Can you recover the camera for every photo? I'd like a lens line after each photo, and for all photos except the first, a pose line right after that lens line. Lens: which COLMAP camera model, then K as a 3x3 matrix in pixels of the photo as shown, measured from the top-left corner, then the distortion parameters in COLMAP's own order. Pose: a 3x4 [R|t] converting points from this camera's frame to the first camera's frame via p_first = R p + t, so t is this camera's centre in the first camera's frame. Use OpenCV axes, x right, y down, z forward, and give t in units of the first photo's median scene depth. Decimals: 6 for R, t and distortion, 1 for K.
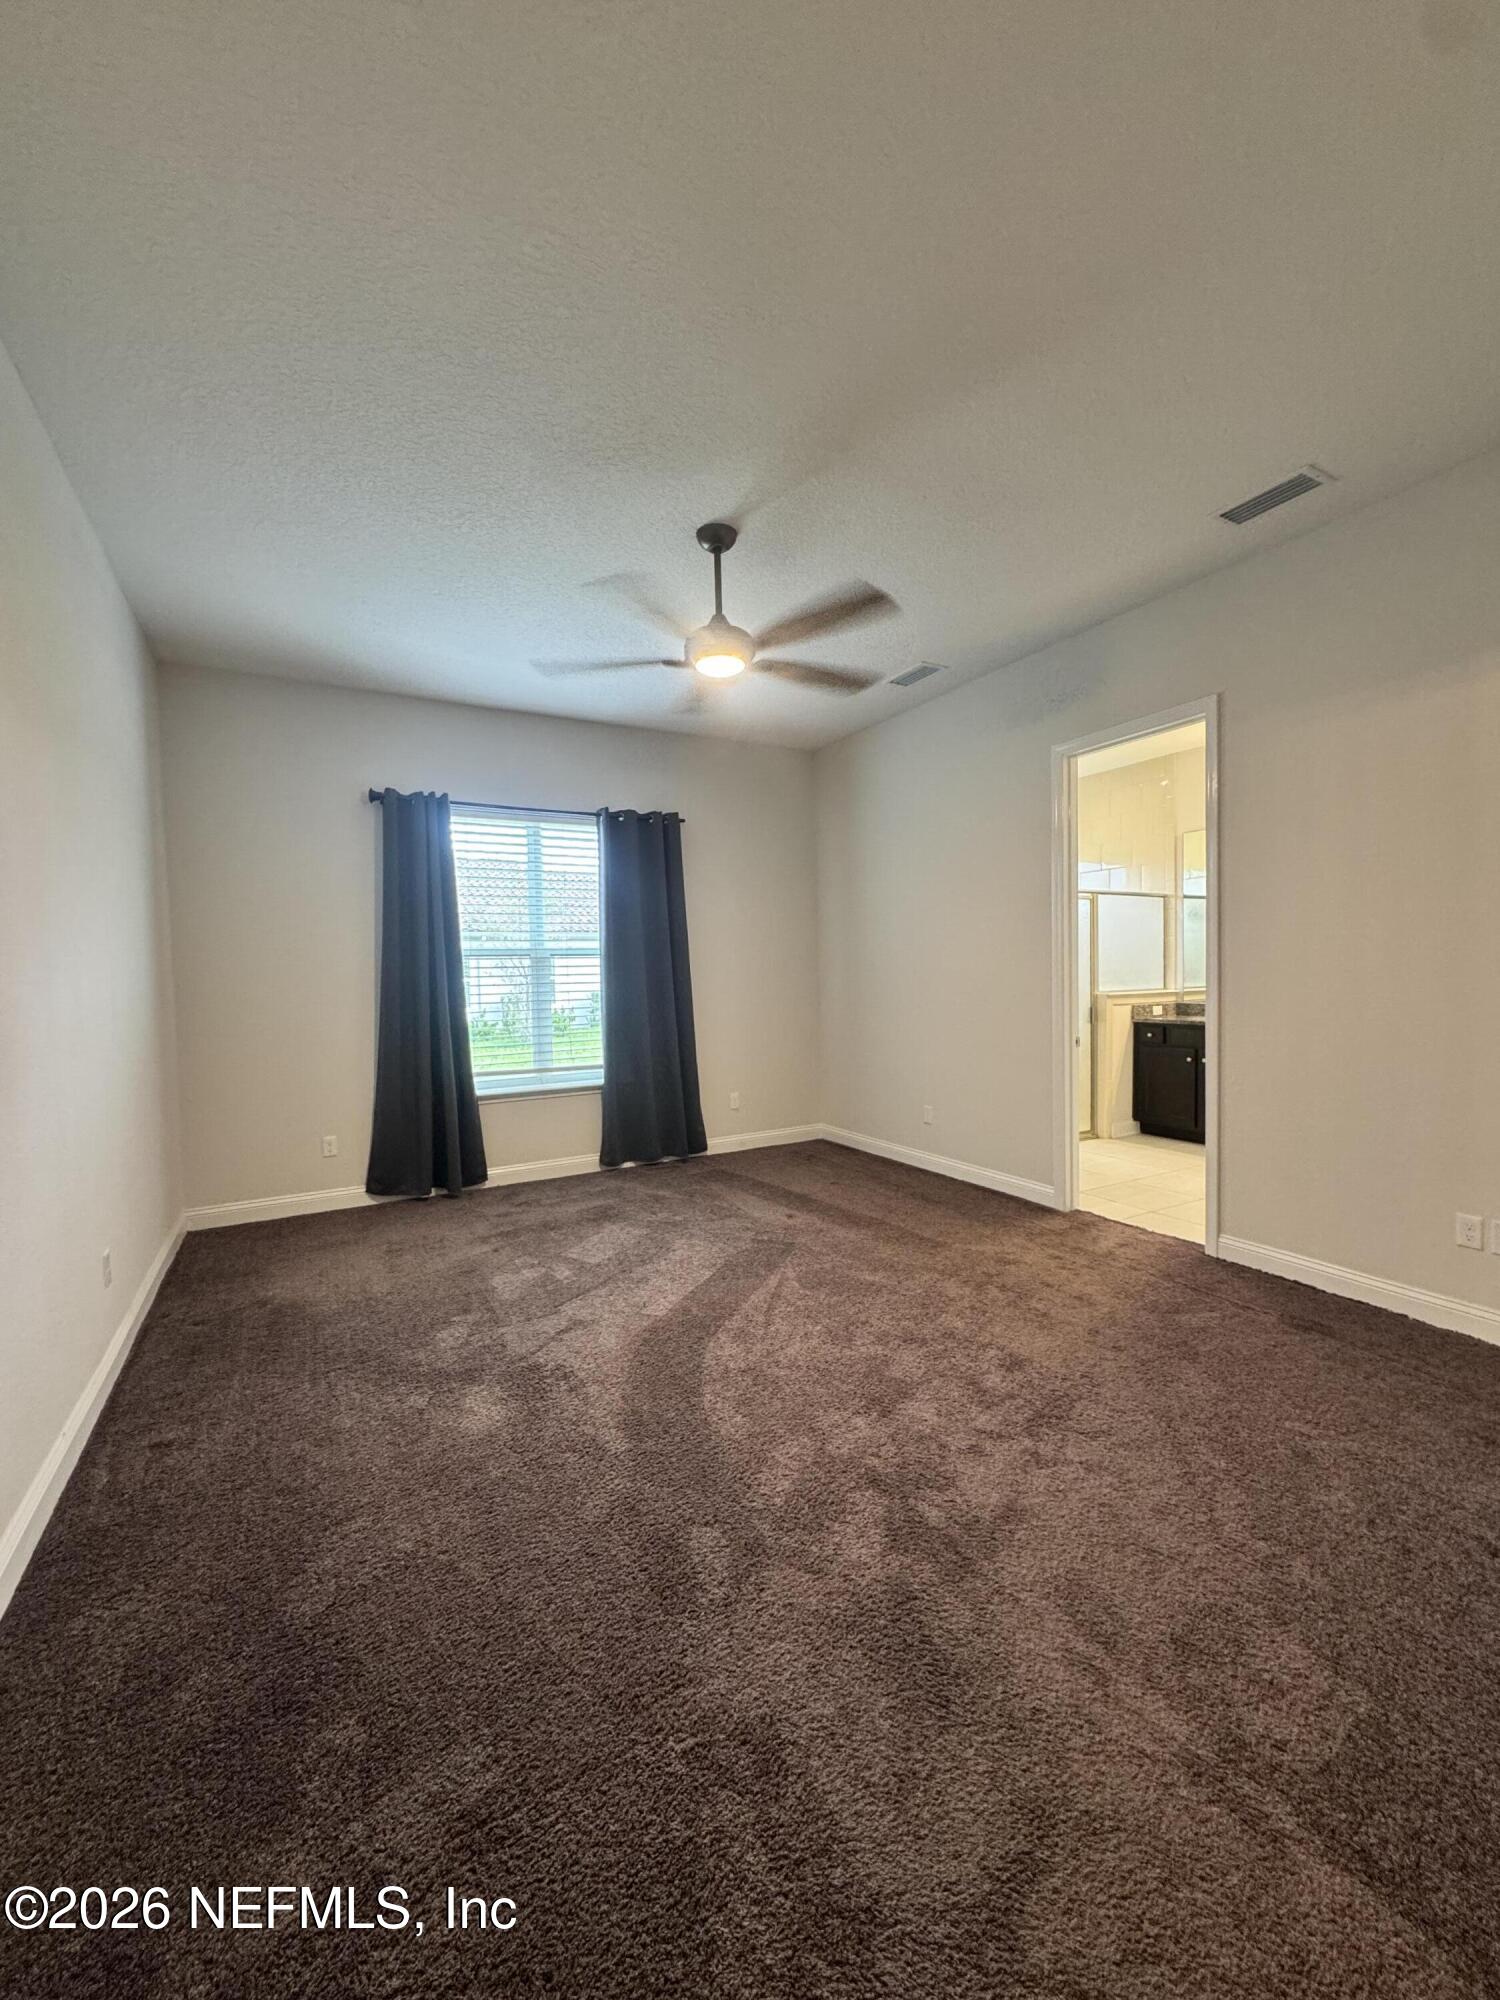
lens RADIAL K [[797.4, 0, 750.2], [0, 797.4, 1001.8], [0, 0, 1]] dist [-0.002245, 0.000554]
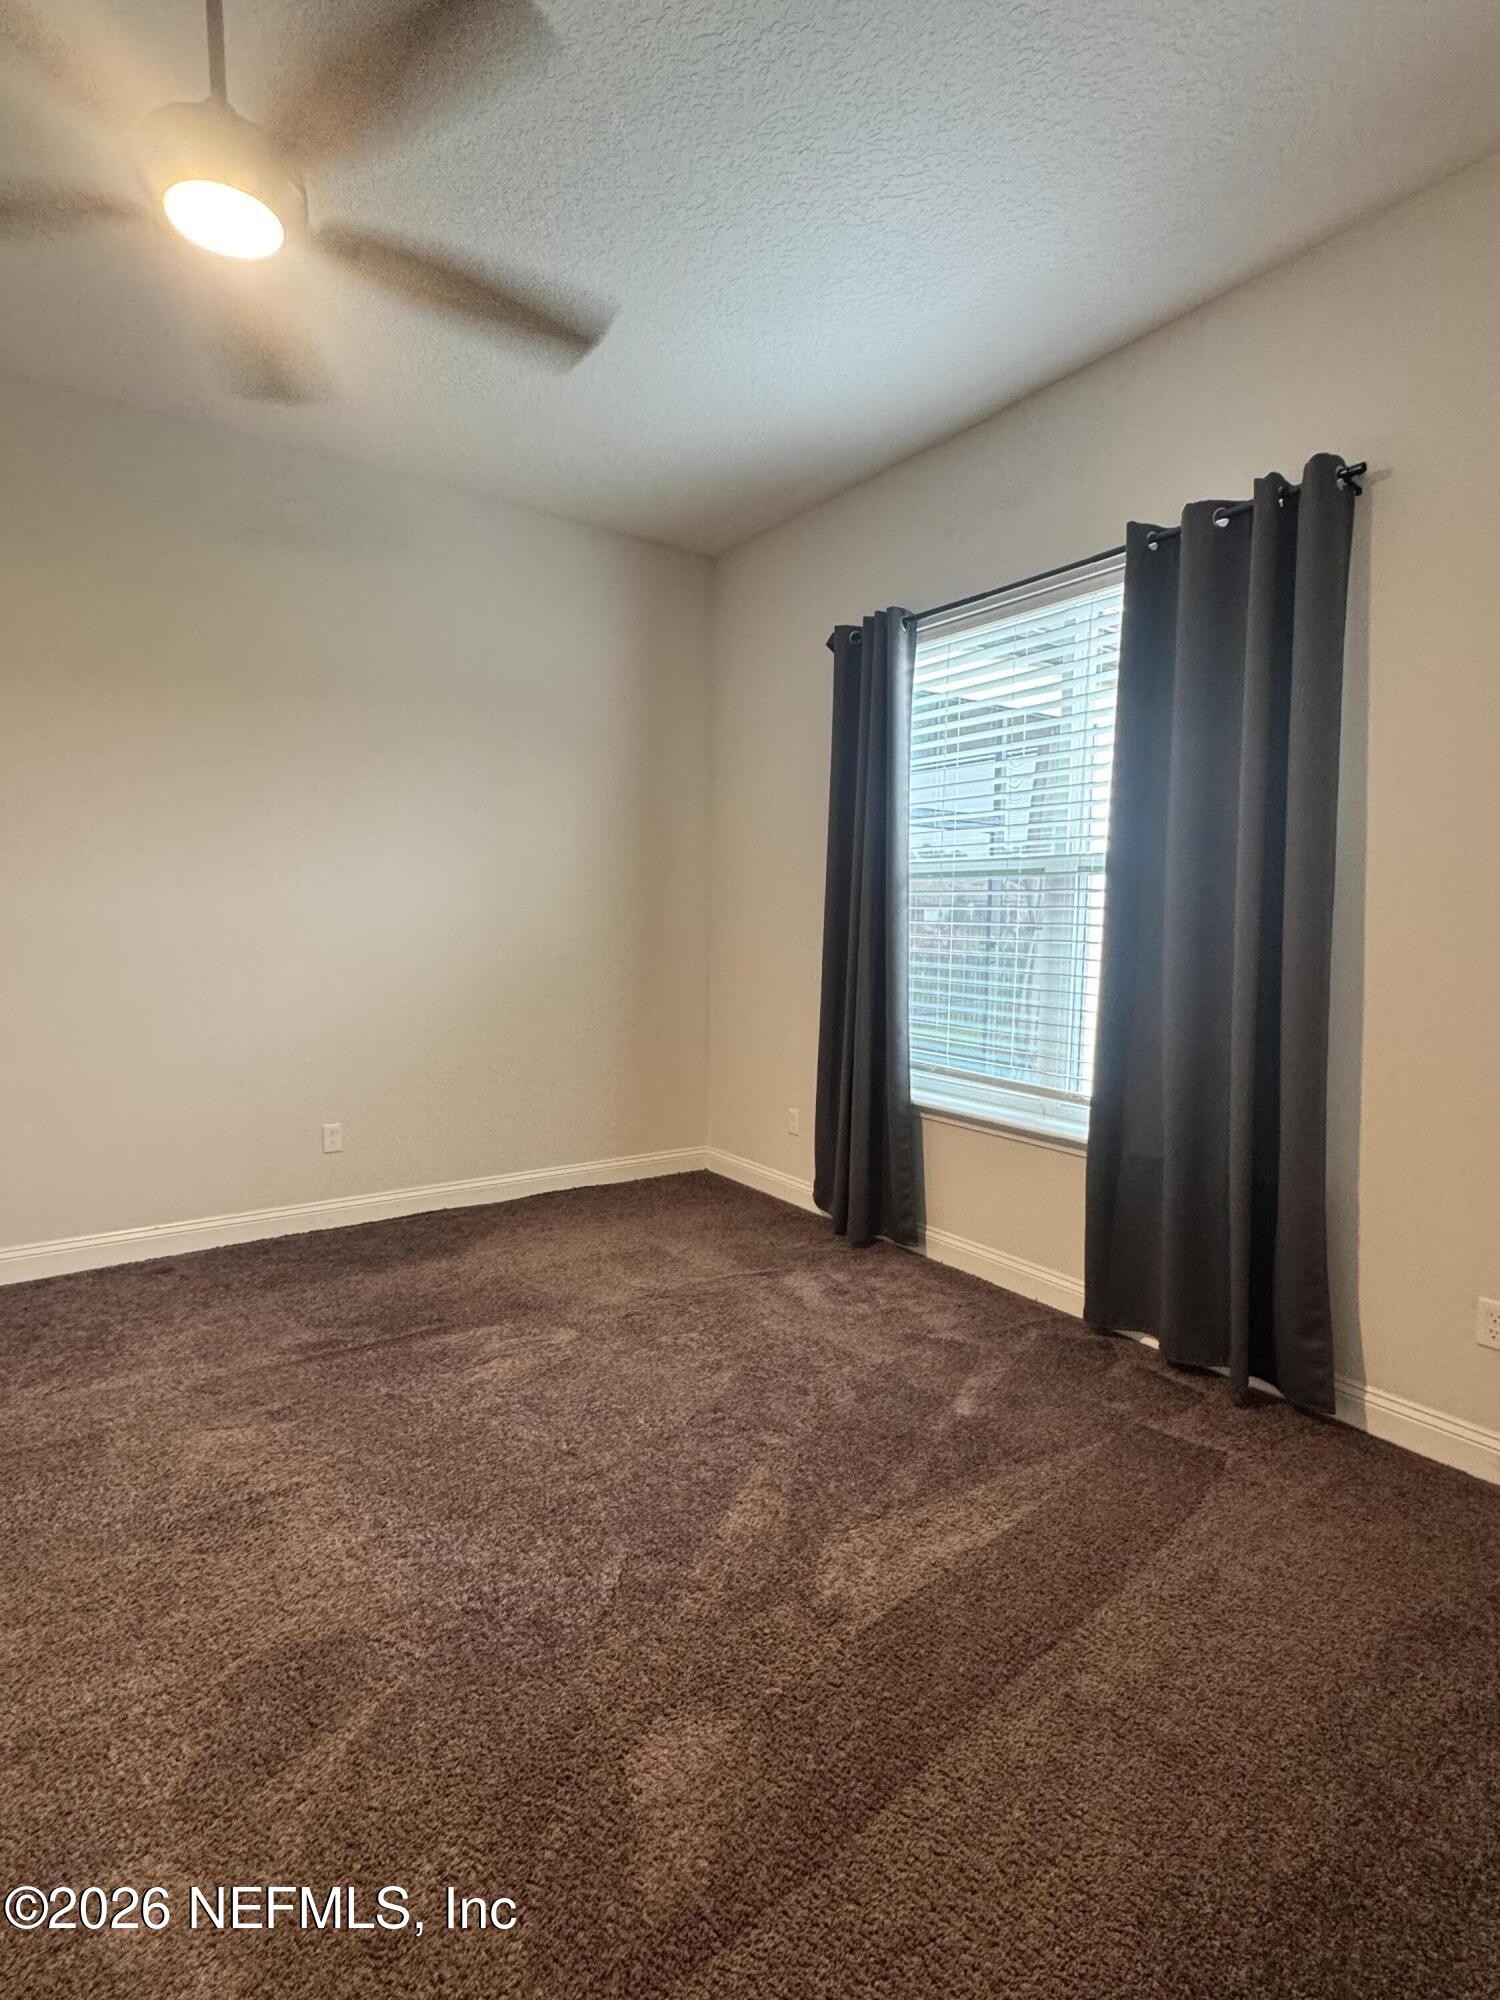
lens RADIAL K [[1015.0, 0, 752.0], [0, 1015.0, 1004.4], [0, 0, 1]] dist [-0.001590, 0.000848]
pose [[0.105304, 0.112578, -0.988047, 0.403327], [-0.052766, 0.992804, 0.107497, -0.033964], [0.993039, 0.040816, 0.110487, 0.792916]]
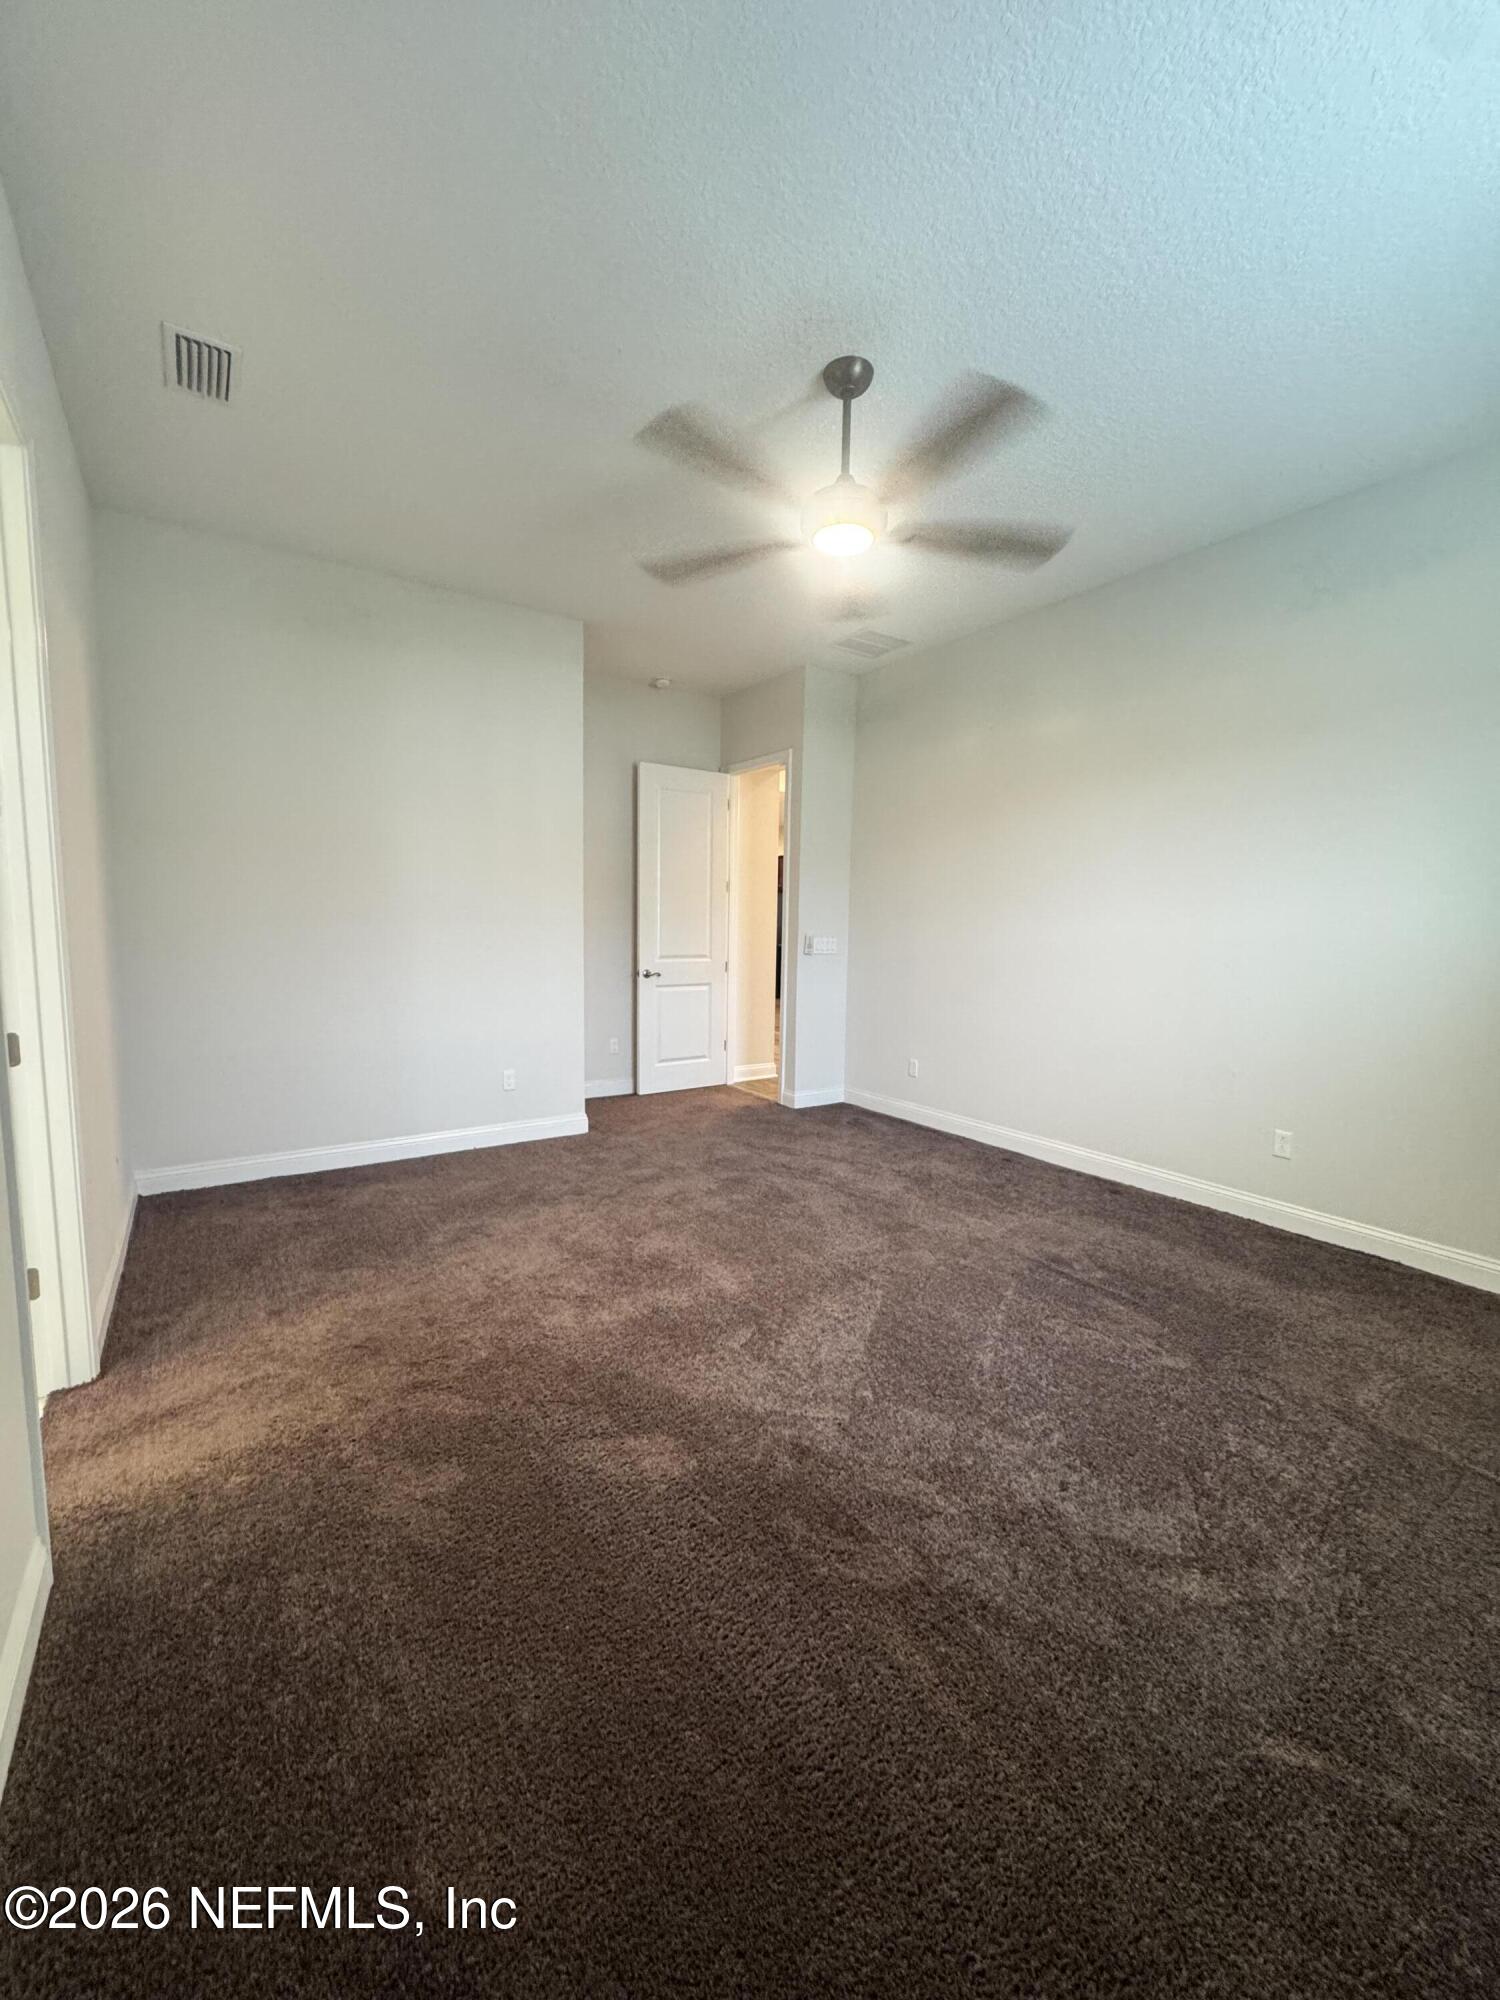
lens RADIAL K [[797.4, 0, 750.2], [0, 797.4, 1001.8], [0, 0, 1]] dist [-0.002245, 0.000554]
pose [[-0.995556, 0.010283, -0.093613, 0.094745], [-0.003367, 0.989499, 0.144502, -0.043891], [0.094116, 0.144175, -0.985066, 1.179521]]
